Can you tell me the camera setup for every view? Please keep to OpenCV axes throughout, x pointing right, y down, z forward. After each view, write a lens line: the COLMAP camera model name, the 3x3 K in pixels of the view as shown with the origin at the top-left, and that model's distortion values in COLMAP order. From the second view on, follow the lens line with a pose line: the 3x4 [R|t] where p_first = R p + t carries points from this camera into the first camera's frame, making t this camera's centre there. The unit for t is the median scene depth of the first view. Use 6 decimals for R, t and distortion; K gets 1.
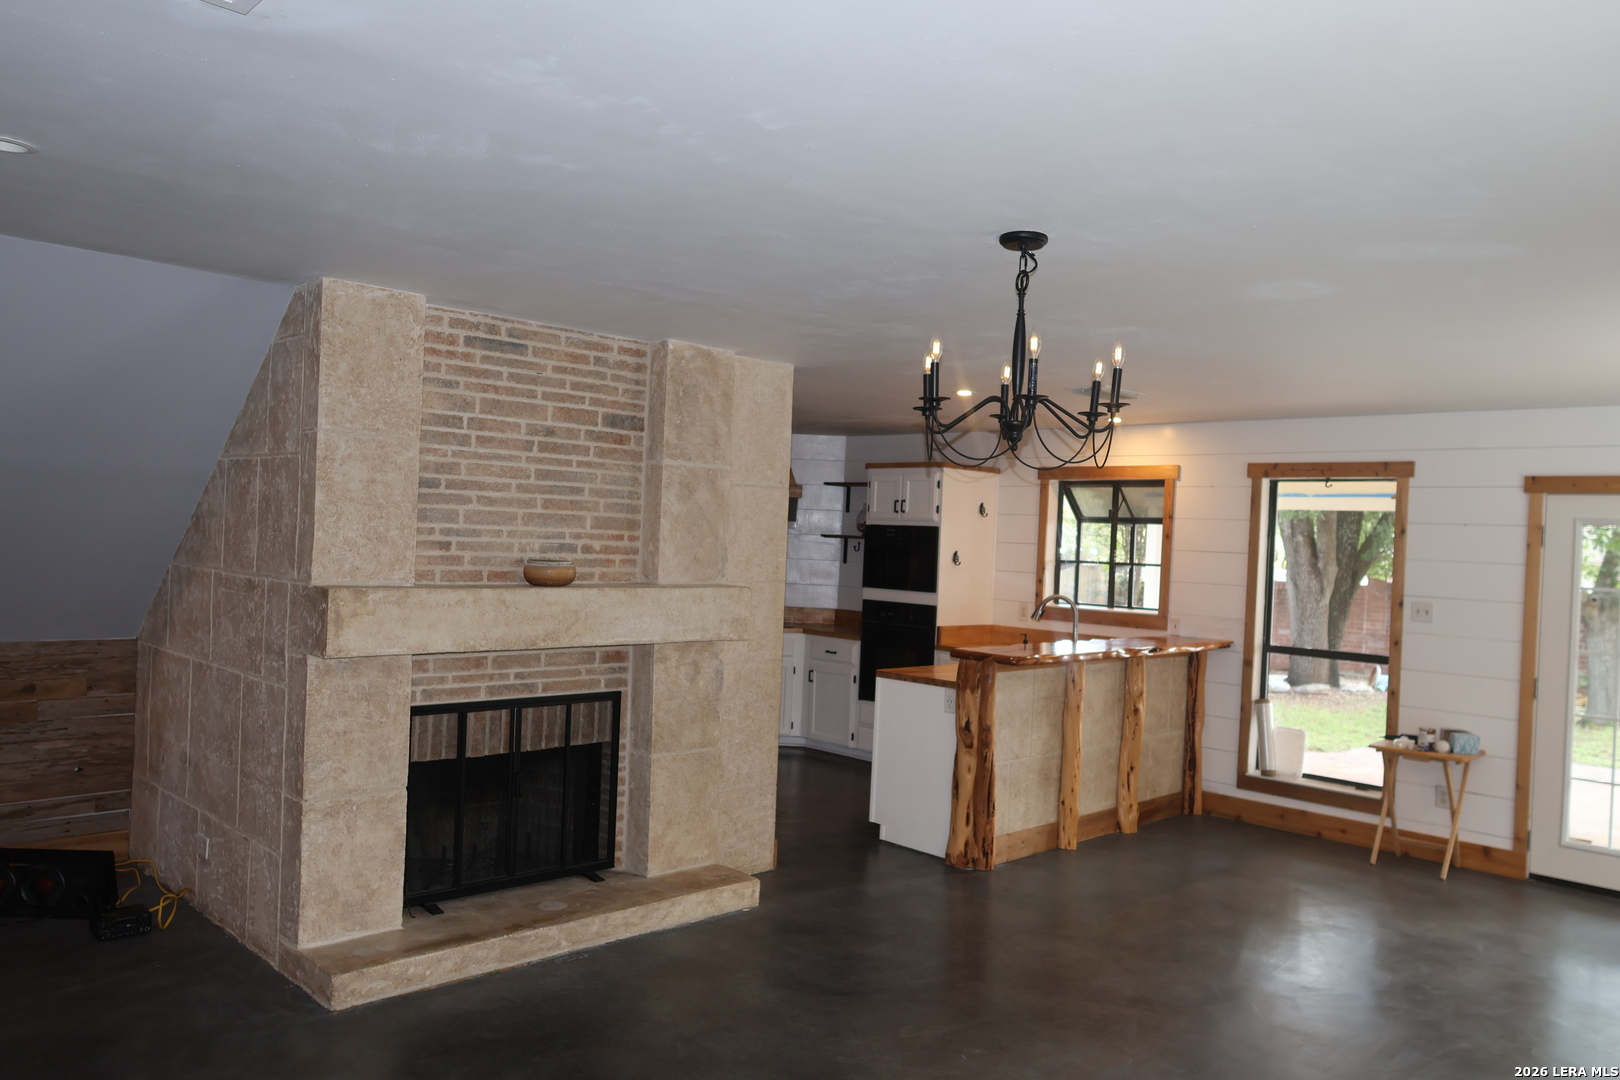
lens RADIAL K [[1189.4, 0, 795.1], [0, 1189.4, 545.0], [0, 0, 1]] dist [-0.013041, -0.005935]
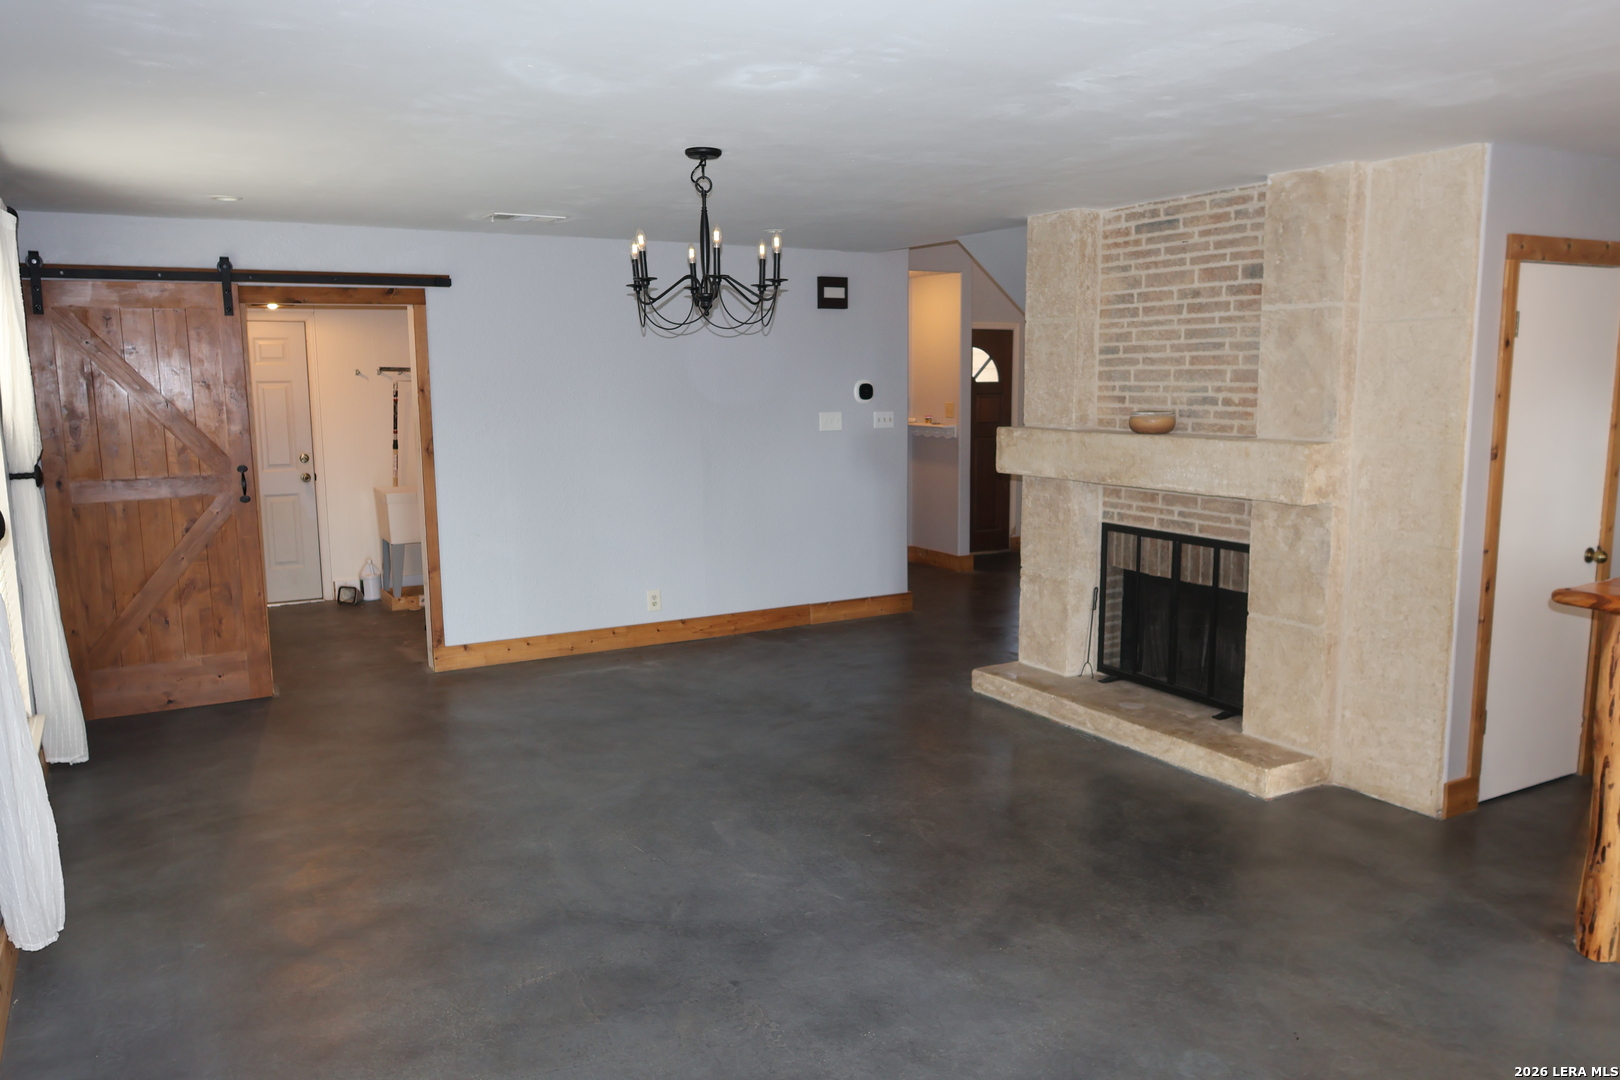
lens RADIAL K [[1189.4, 0, 795.1], [0, 1189.4, 545.0], [0, 0, 1]] dist [-0.013041, -0.005935]
pose [[-0.255958, 0.103961, -0.961082, 0.962098], [-0.007414, 0.993960, 0.109492, 0.017654], [0.966660, 0.035150, -0.253641, 0.933665]]
